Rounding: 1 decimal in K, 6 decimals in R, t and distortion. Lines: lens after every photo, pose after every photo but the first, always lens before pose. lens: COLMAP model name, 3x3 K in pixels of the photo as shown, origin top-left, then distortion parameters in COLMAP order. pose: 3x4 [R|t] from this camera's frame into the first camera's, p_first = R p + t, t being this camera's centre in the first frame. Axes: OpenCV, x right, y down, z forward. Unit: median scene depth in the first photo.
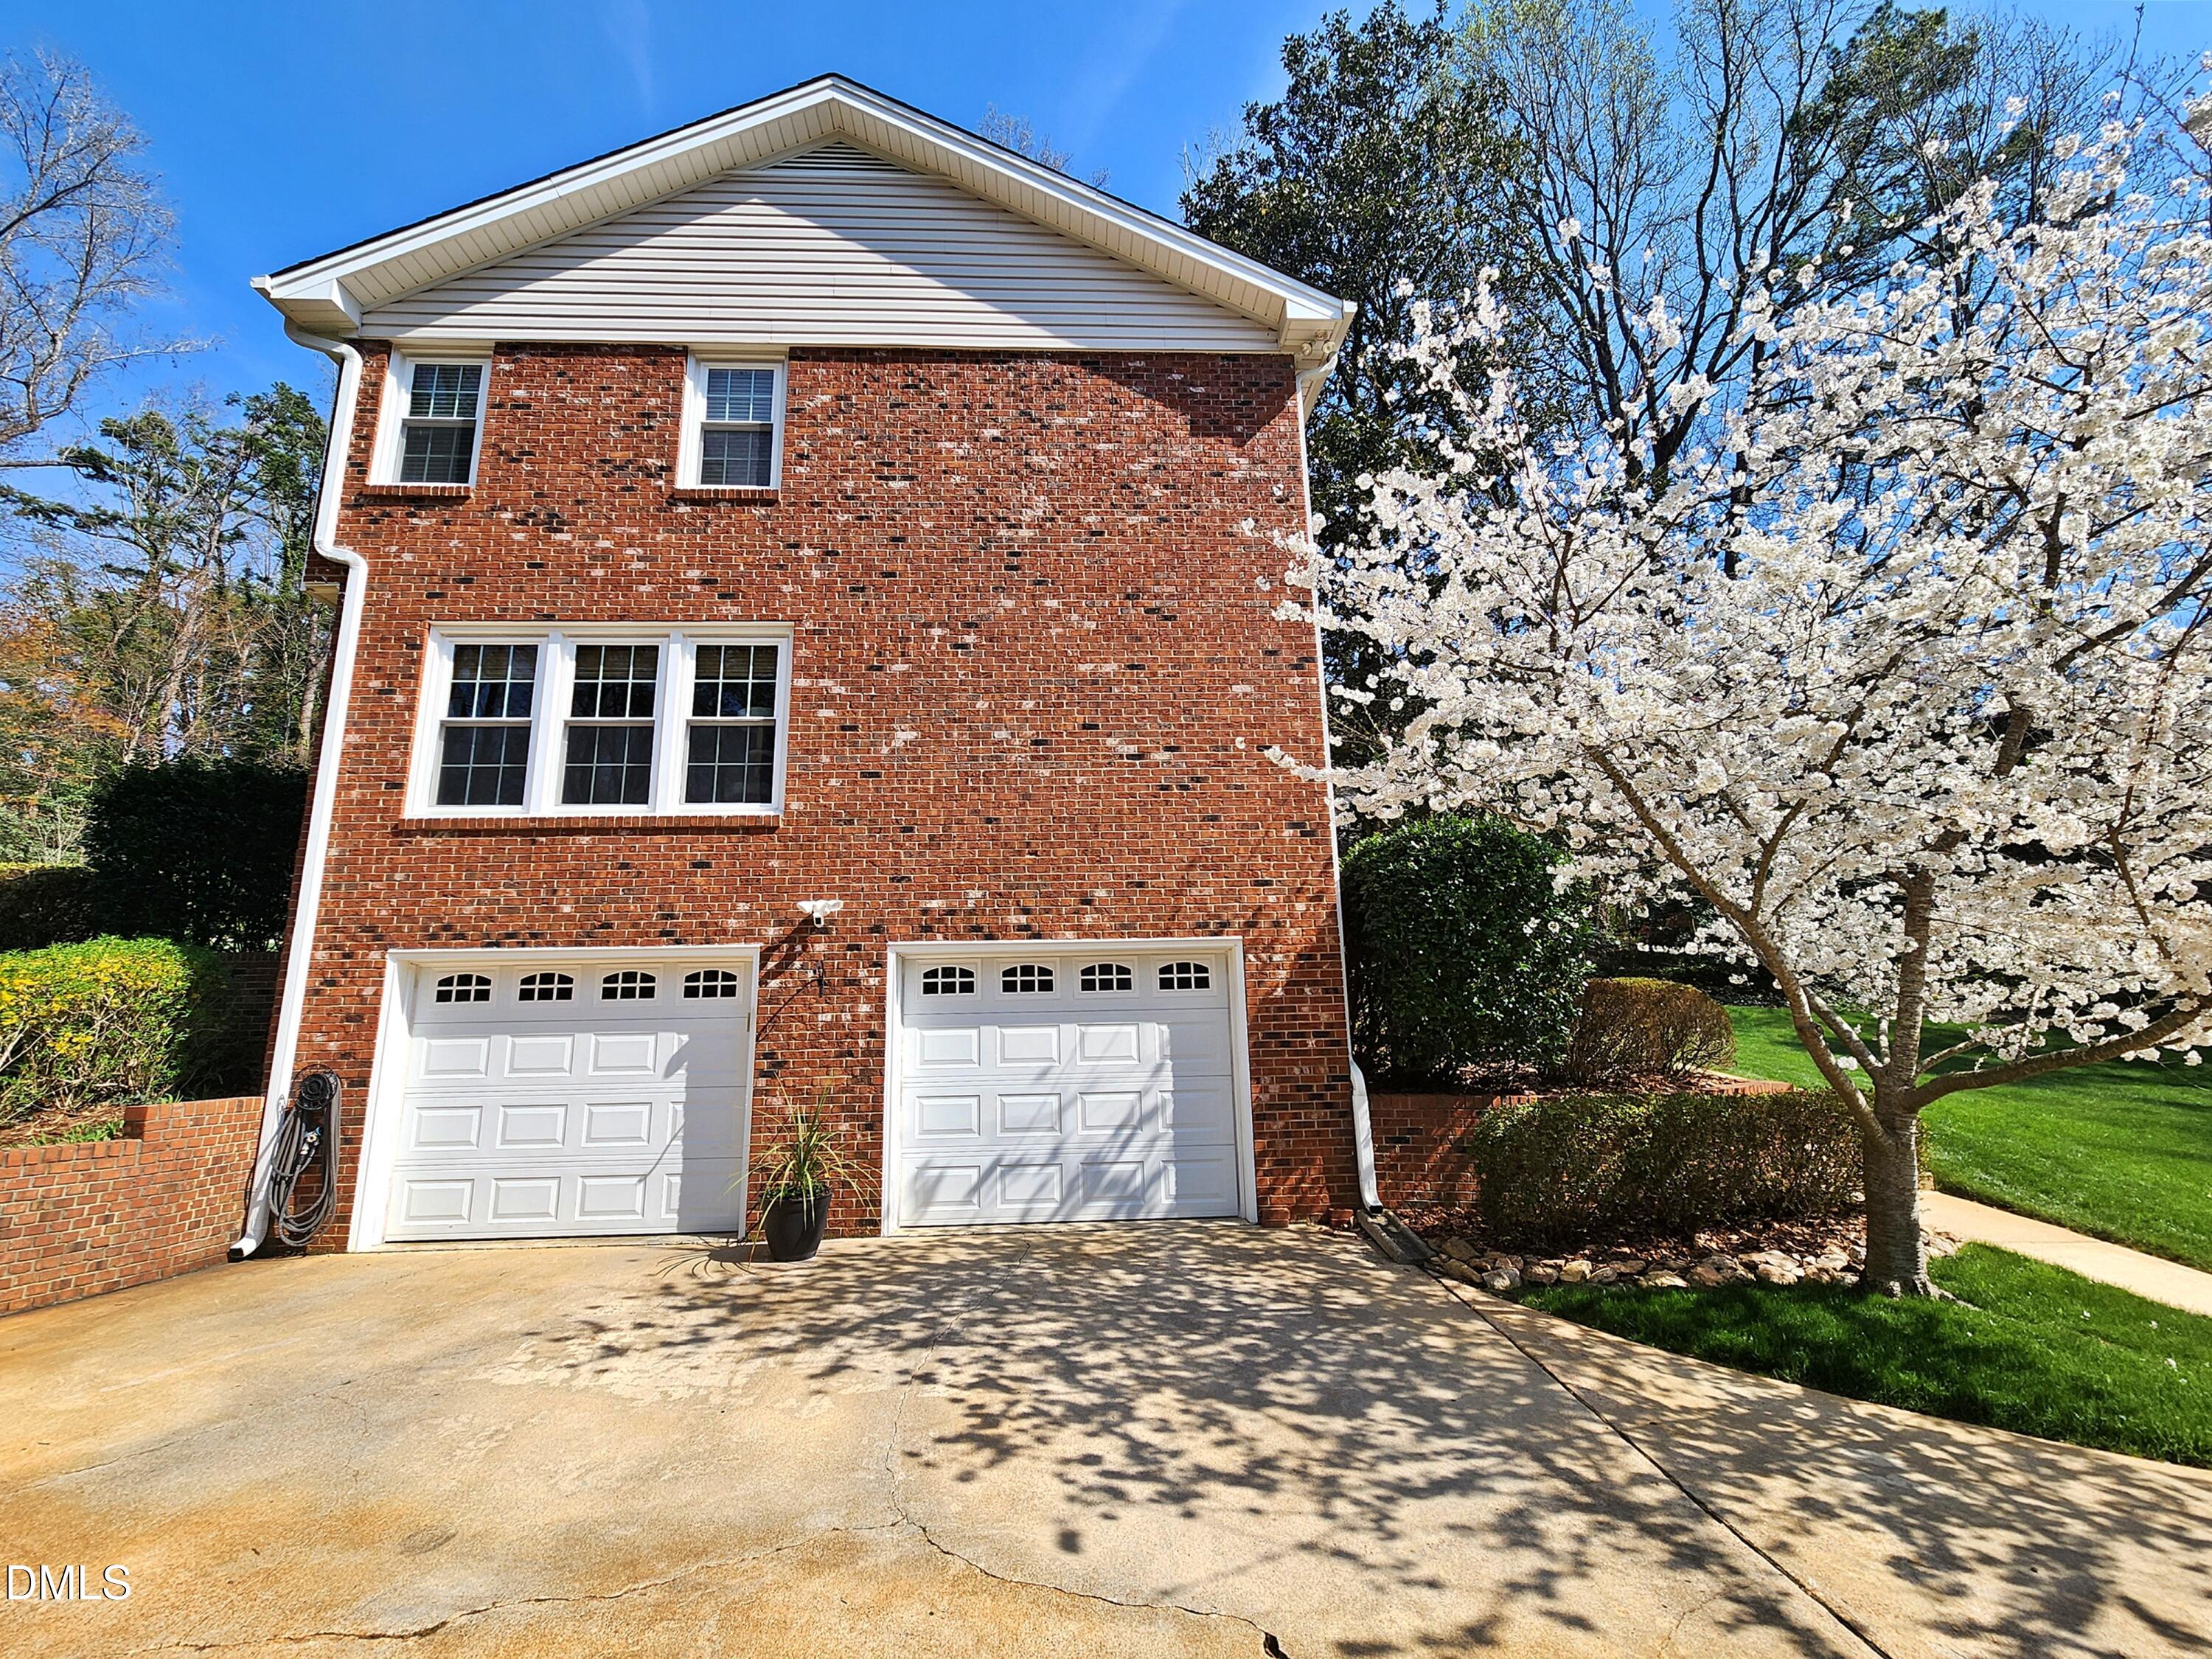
lens RADIAL K [[918.4, 0, 1096.1], [0, 918.4, 833.1], [0, 0, 1]] dist [0.000774, -0.001192]
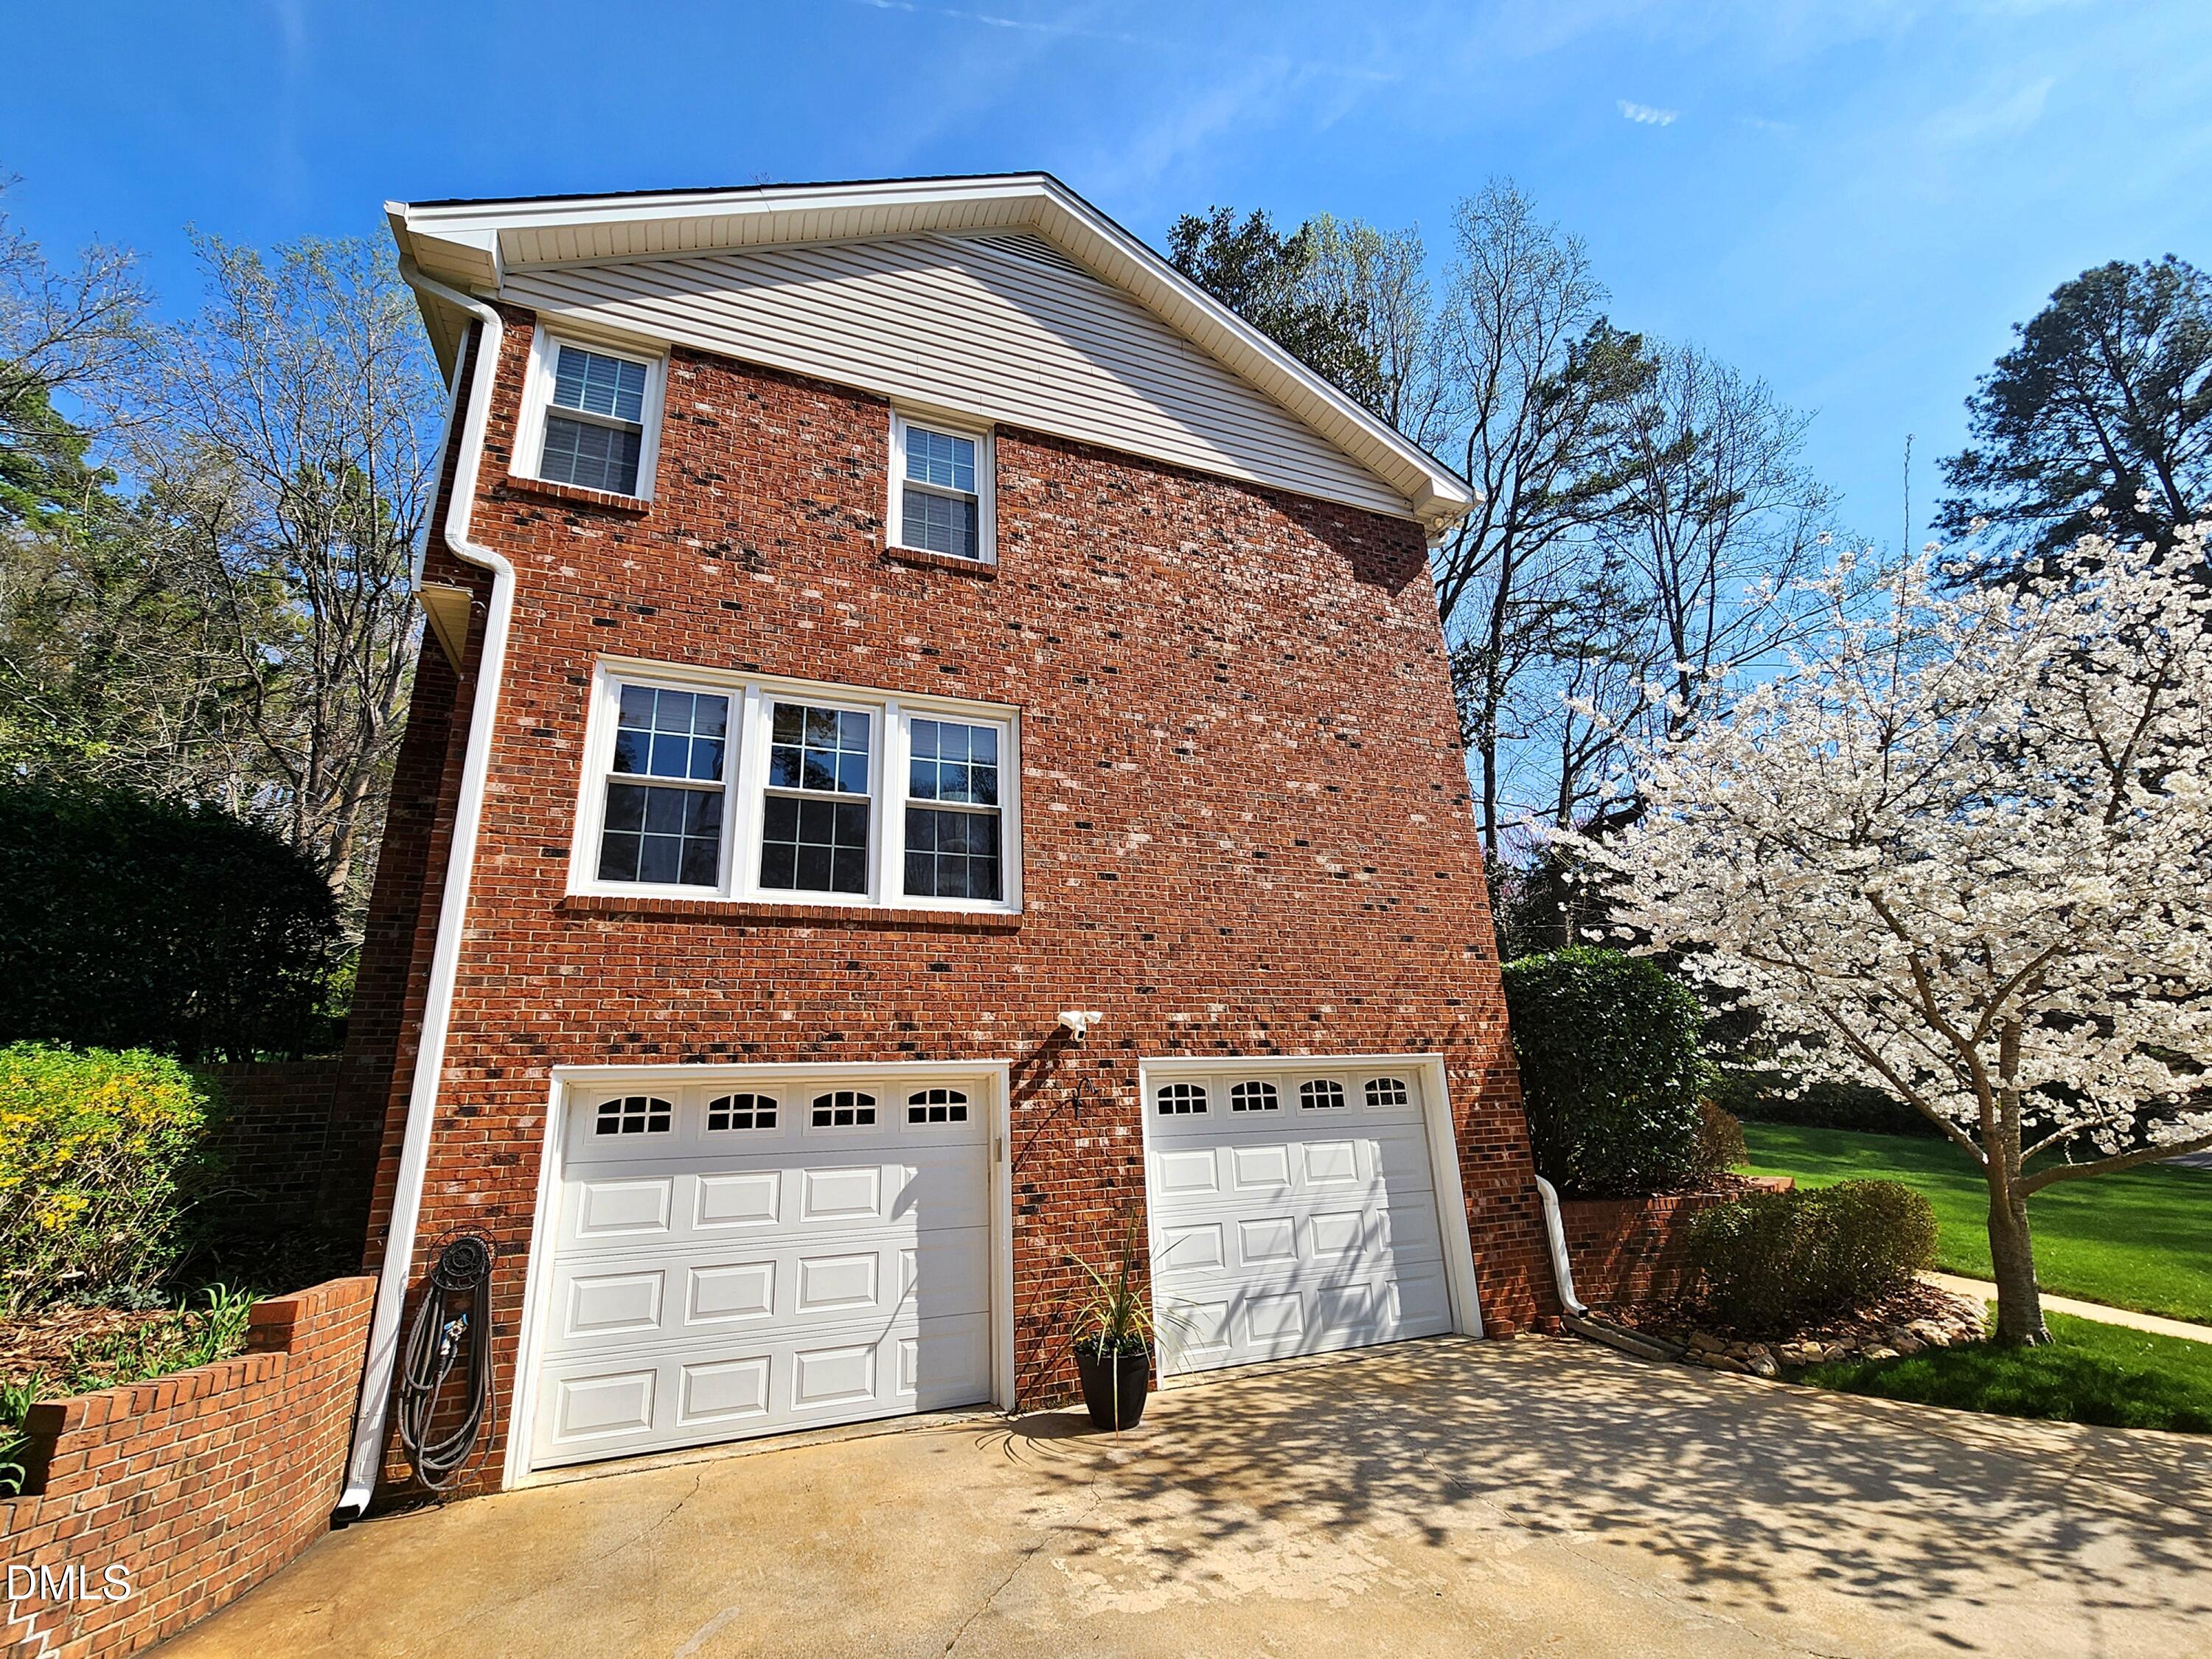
lens RADIAL K [[946.2, 0, 1106.0], [0, 946.2, 829.5], [0, 0, 1]] dist [-0.001576, -0.002497]
pose [[0.944416, 0.080596, 0.318719, -0.580925], [-0.047098, 0.992652, -0.111458, -0.003194], [-0.325360, 0.090252, 0.941273, 0.082800]]
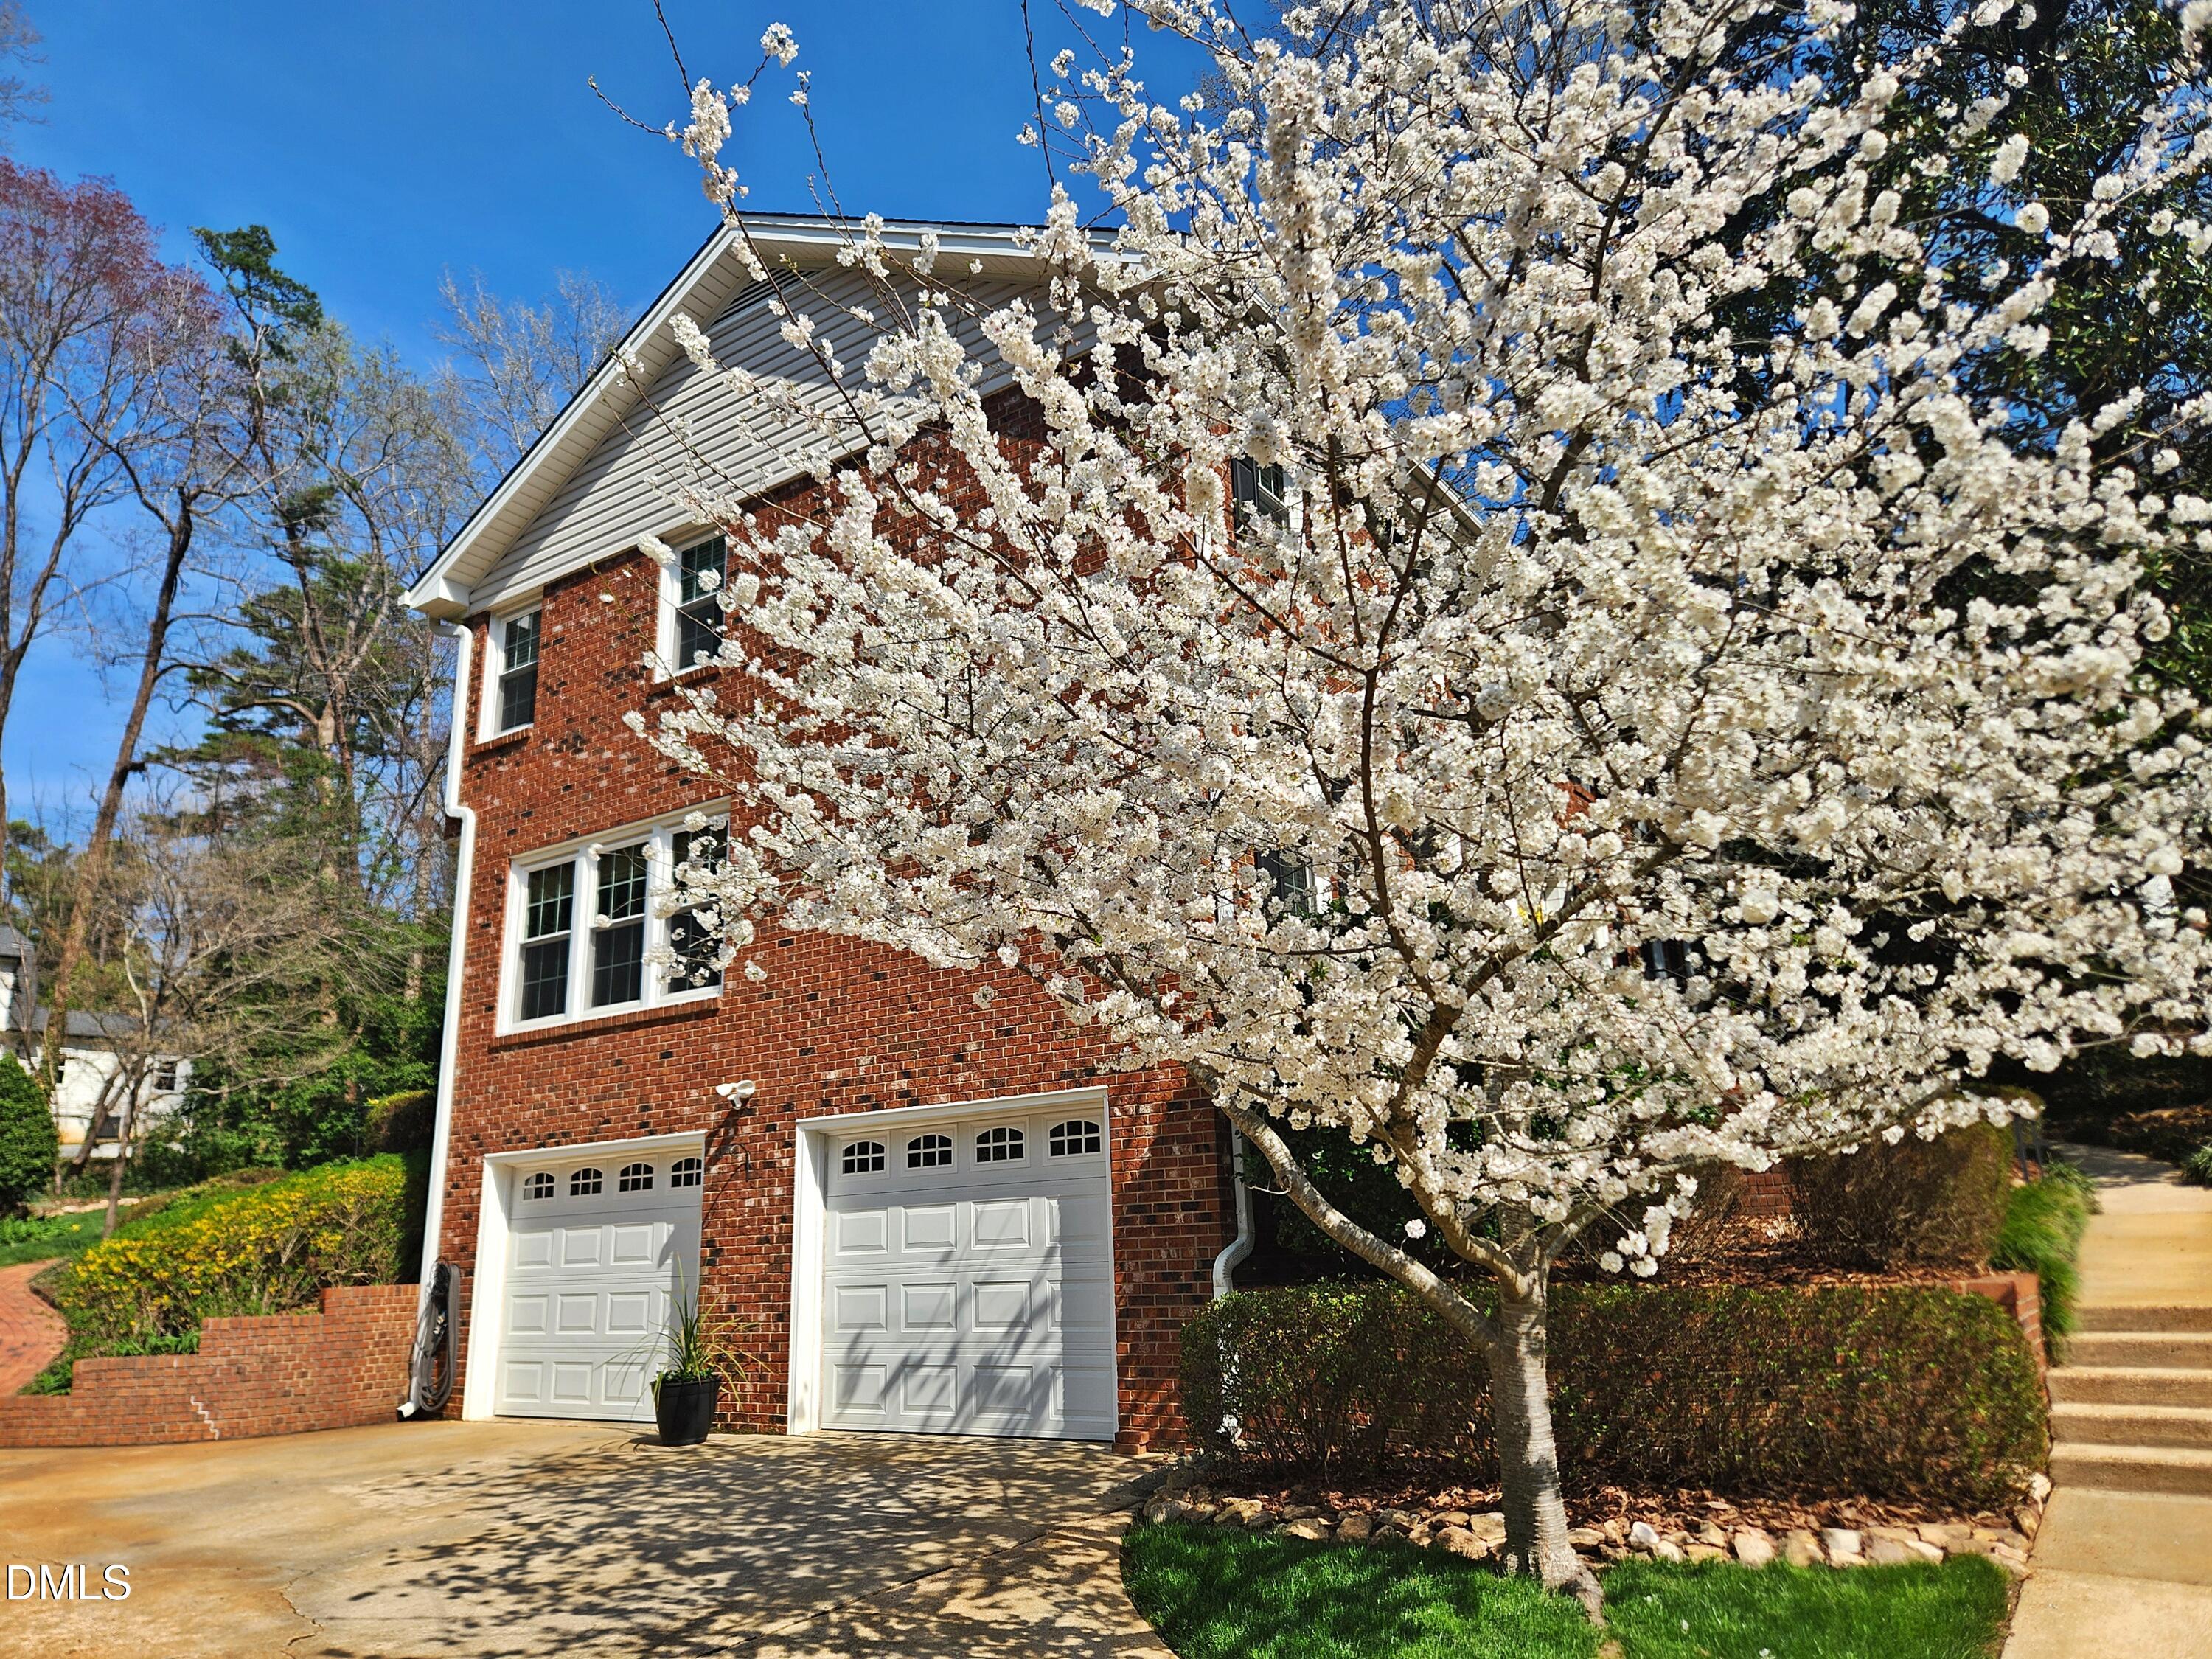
lens RADIAL K [[1486.3, 0, 1106.0], [0, 1486.3, 829.5], [0, 0, 1]] dist [0.087570, -0.106158]
pose [[0.795935, -0.171281, -0.580646, 0.969808], [0.142937, 0.985193, -0.094681, 0.015331], [0.588265, -0.007637, 0.808632, -0.057795]]
